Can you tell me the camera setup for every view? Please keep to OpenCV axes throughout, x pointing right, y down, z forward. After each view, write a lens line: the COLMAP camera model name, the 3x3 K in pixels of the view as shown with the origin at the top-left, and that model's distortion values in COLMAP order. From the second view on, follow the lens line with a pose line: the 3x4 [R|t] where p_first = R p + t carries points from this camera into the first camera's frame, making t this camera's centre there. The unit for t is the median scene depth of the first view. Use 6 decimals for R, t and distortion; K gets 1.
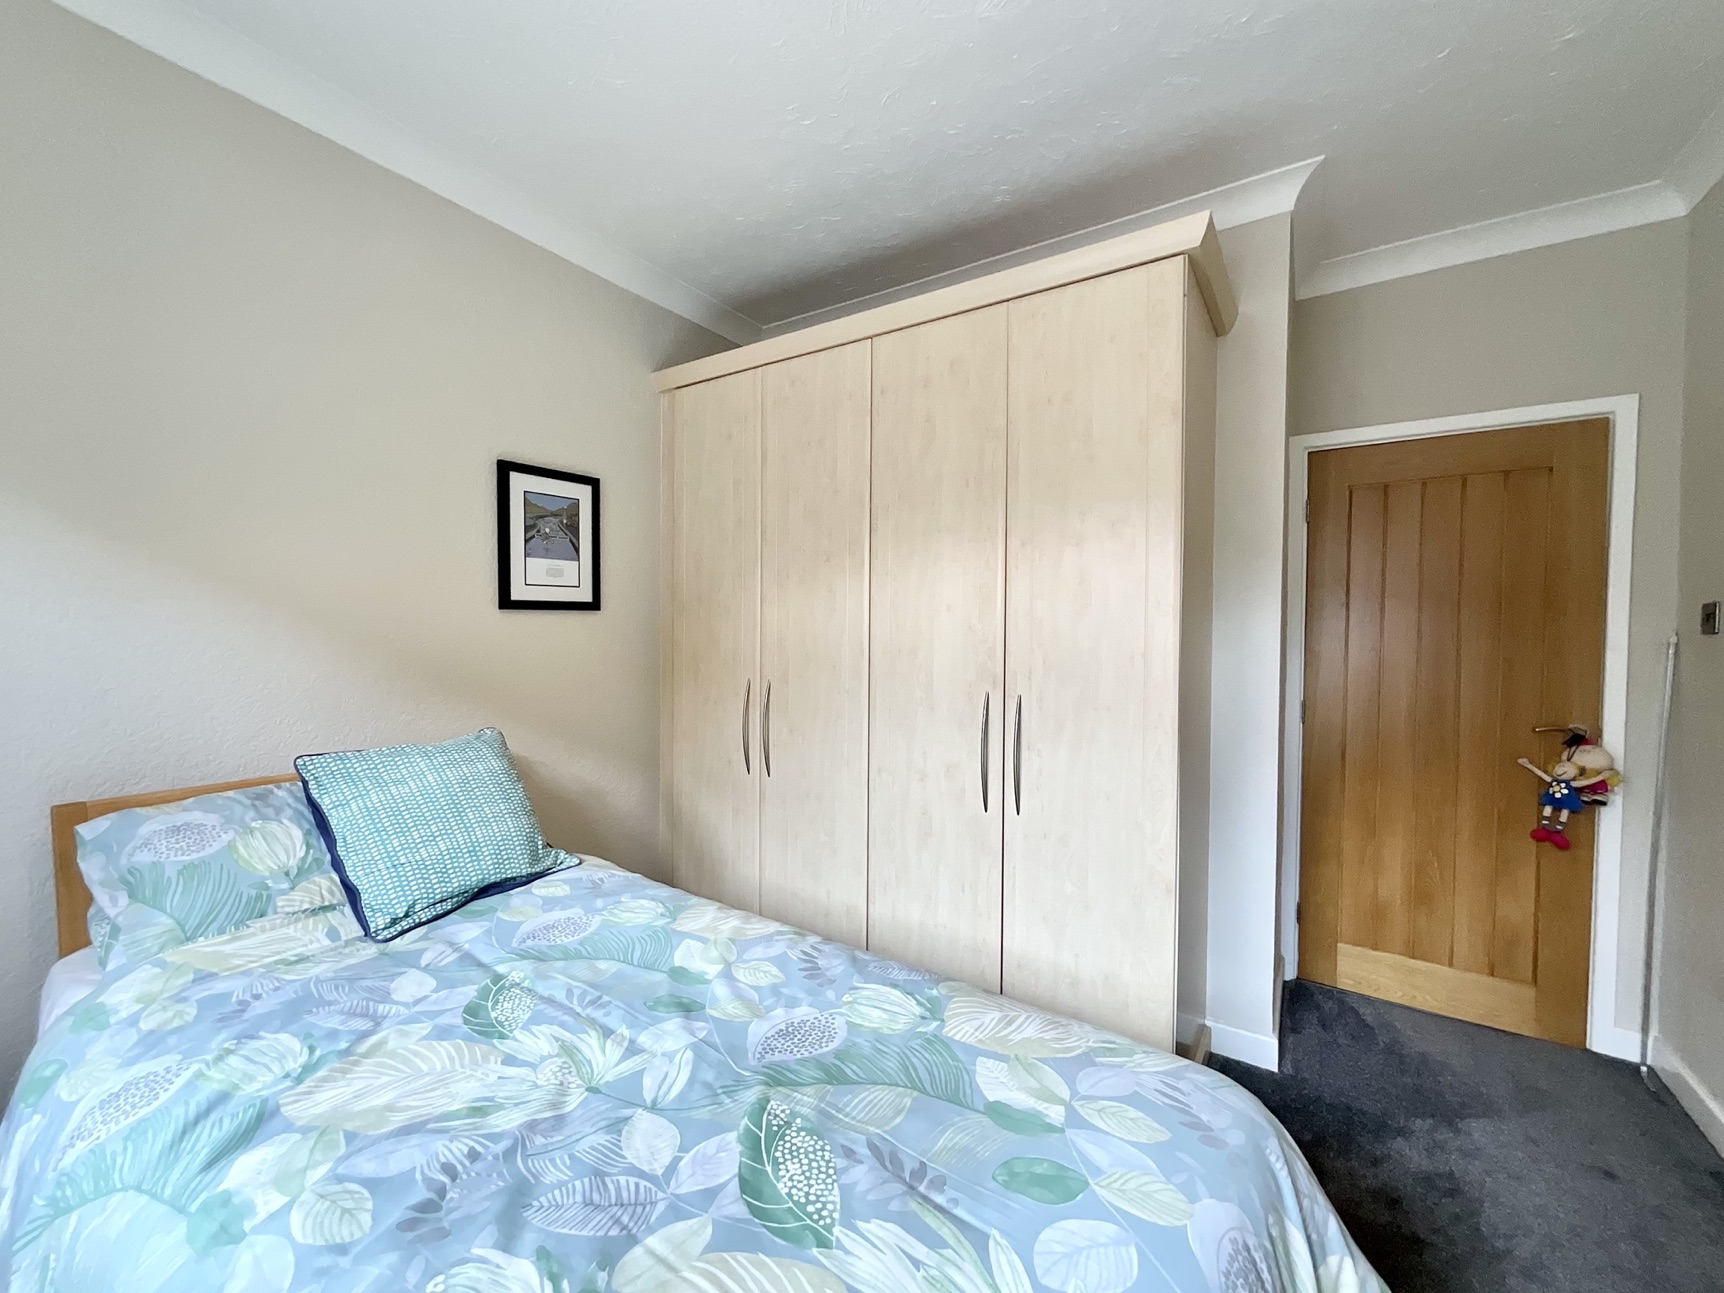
lens RADIAL K [[699.9, 0, 861.9], [0, 699.9, 649.7], [0, 0, 1]] dist [-0.000450, -0.000104]
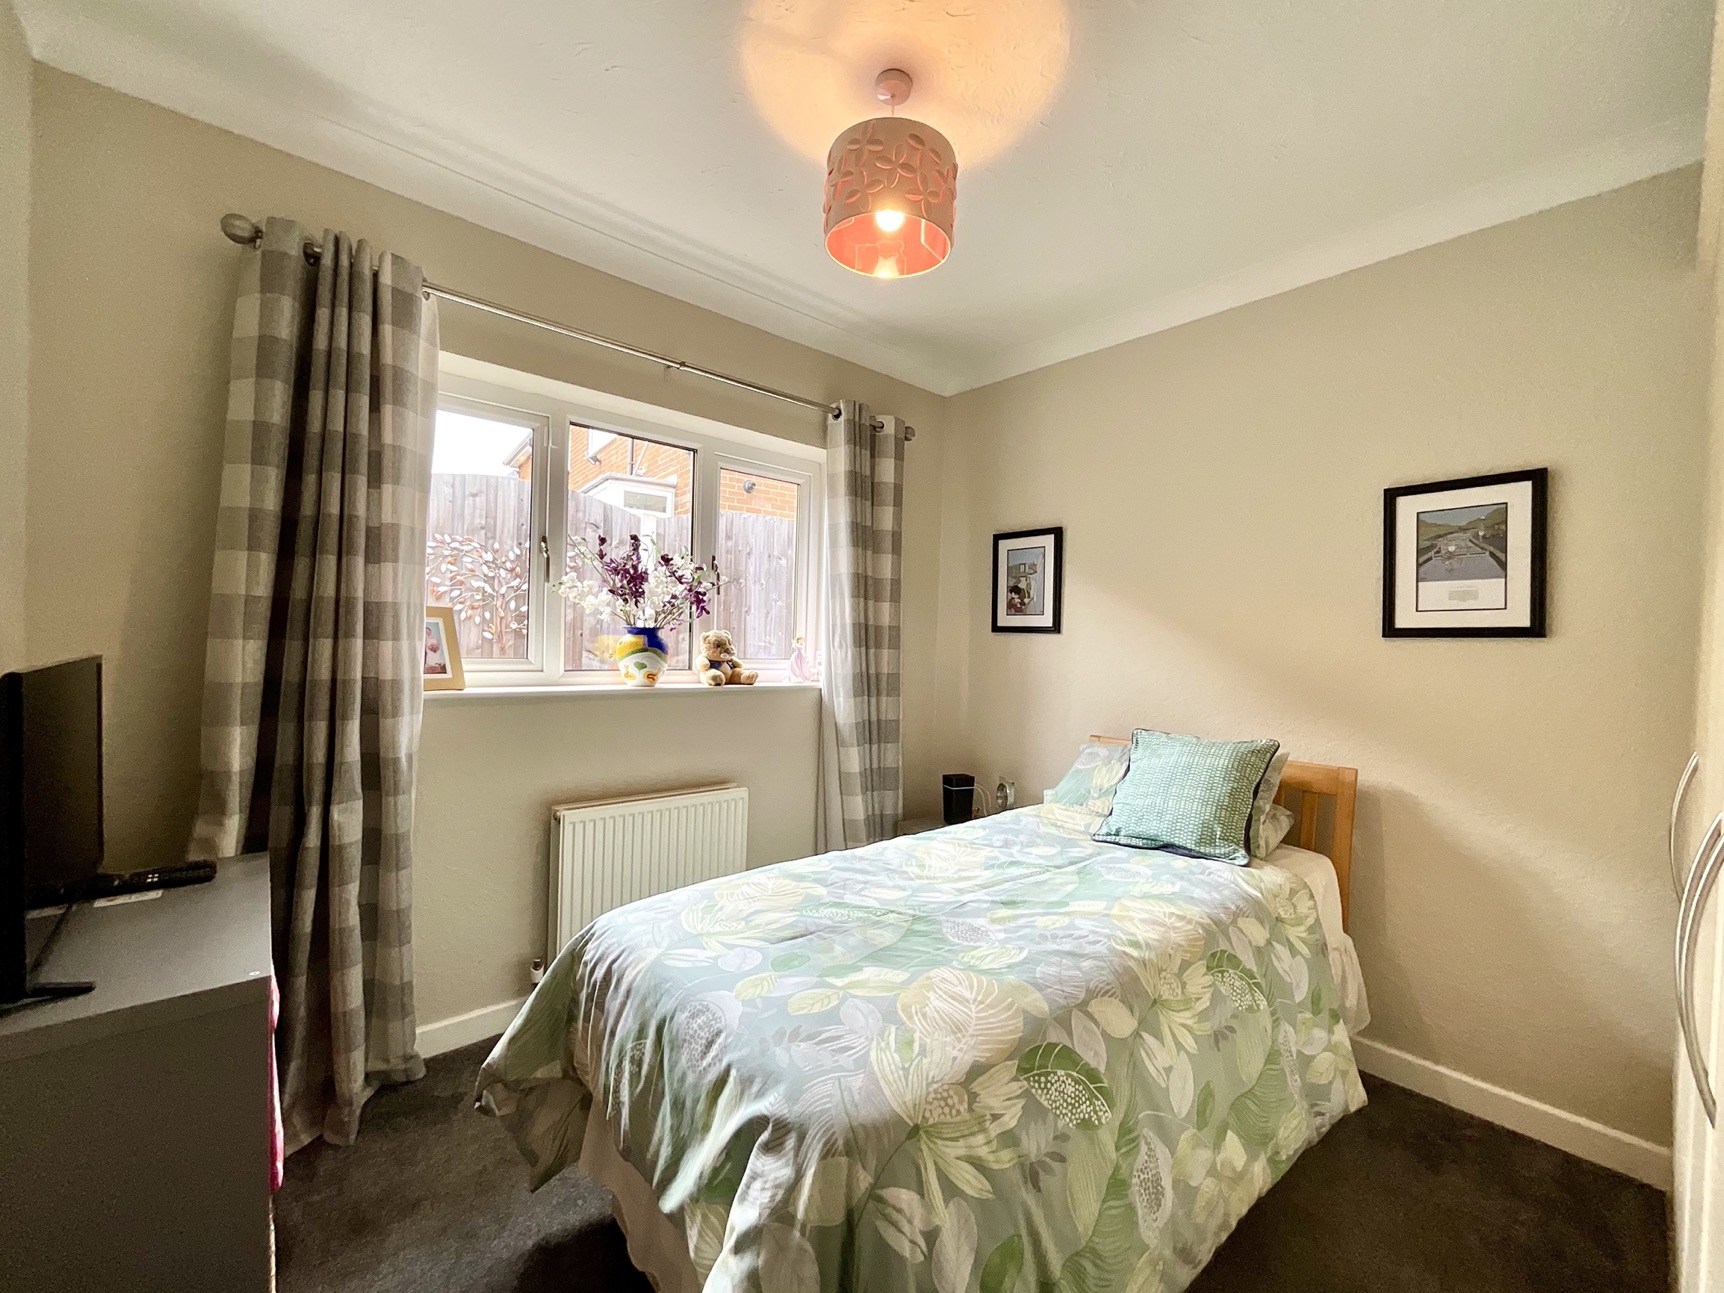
lens RADIAL K [[699.9, 0, 862.1], [0, 699.9, 643.3], [0, 0, 1]] dist [-0.000450, -0.000104]
pose [[-0.258921, -0.009269, -0.965854, 0.905985], [-0.058762, 0.998253, 0.006173, -0.016928], [0.964109, 0.058354, -0.259014, 0.763637]]
